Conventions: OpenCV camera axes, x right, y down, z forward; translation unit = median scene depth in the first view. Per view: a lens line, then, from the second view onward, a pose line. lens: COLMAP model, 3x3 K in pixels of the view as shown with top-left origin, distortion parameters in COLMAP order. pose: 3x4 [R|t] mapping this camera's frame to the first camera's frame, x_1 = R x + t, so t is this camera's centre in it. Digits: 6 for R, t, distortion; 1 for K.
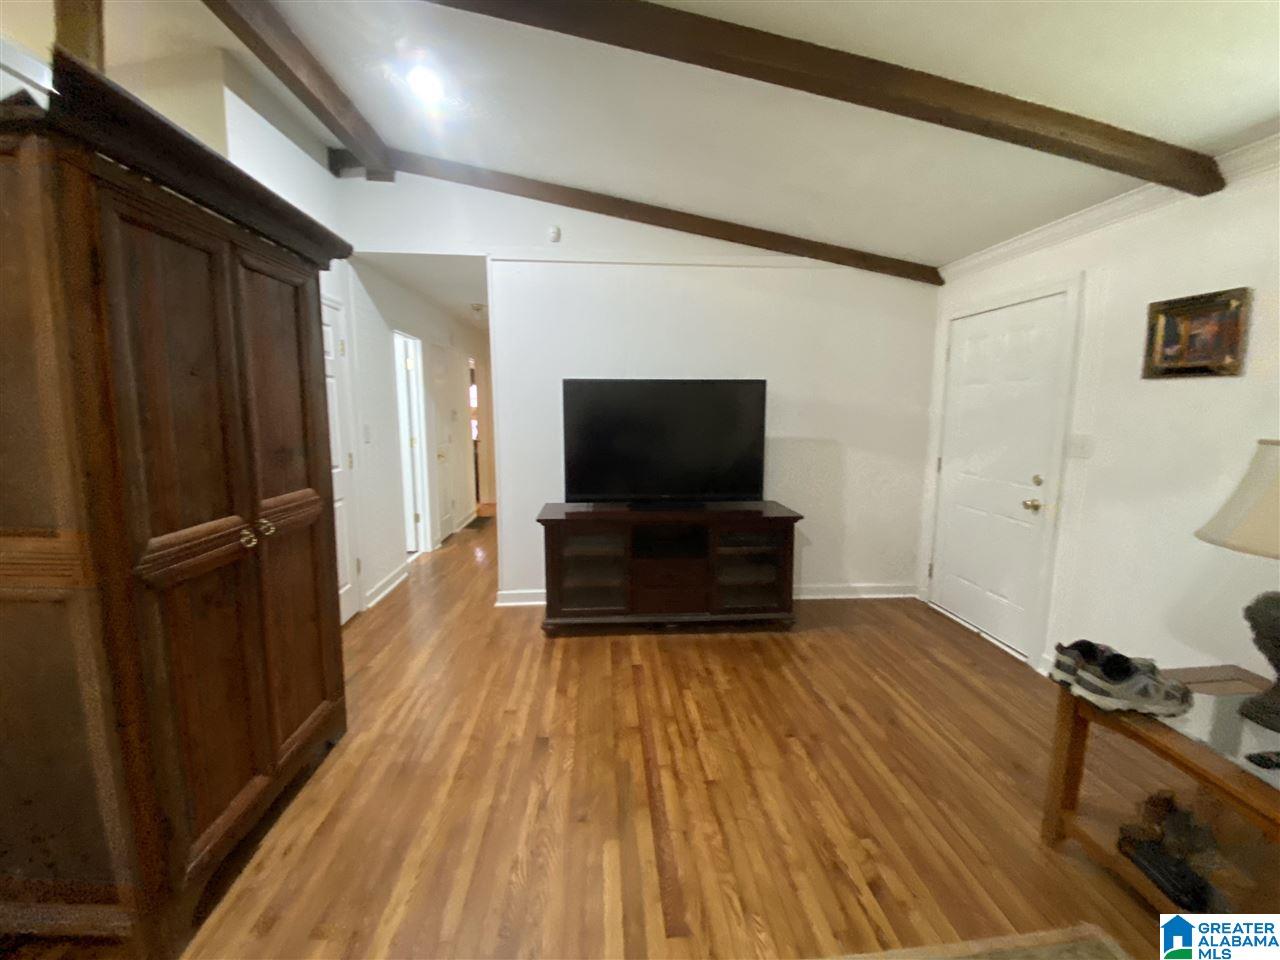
lens RADIAL K [[519.6, 0, 641.1], [0, 519.6, 474.3], [0, 0, 1]] dist [0.011652, -0.019162]
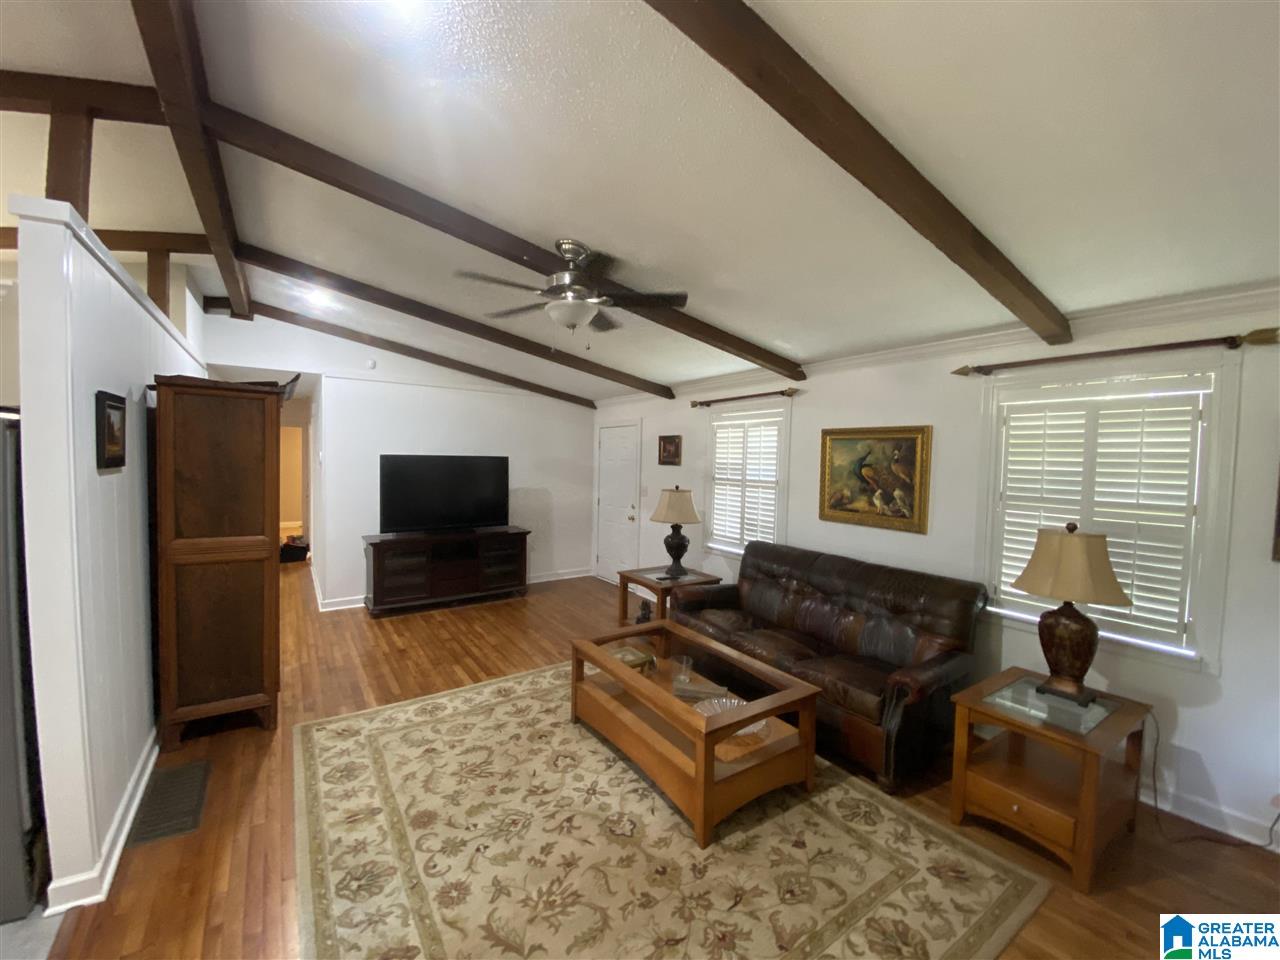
lens RADIAL K [[526.1, 0, 640.0], [0, 526.1, 480.0], [0, 0, 1]] dist [0.019333, -0.020294]
pose [[0.873548, -0.011589, 0.486600, -0.254300], [0.046853, 0.997076, -0.060365, 0.029325], [-0.484477, 0.075530, 0.871537, -0.823158]]
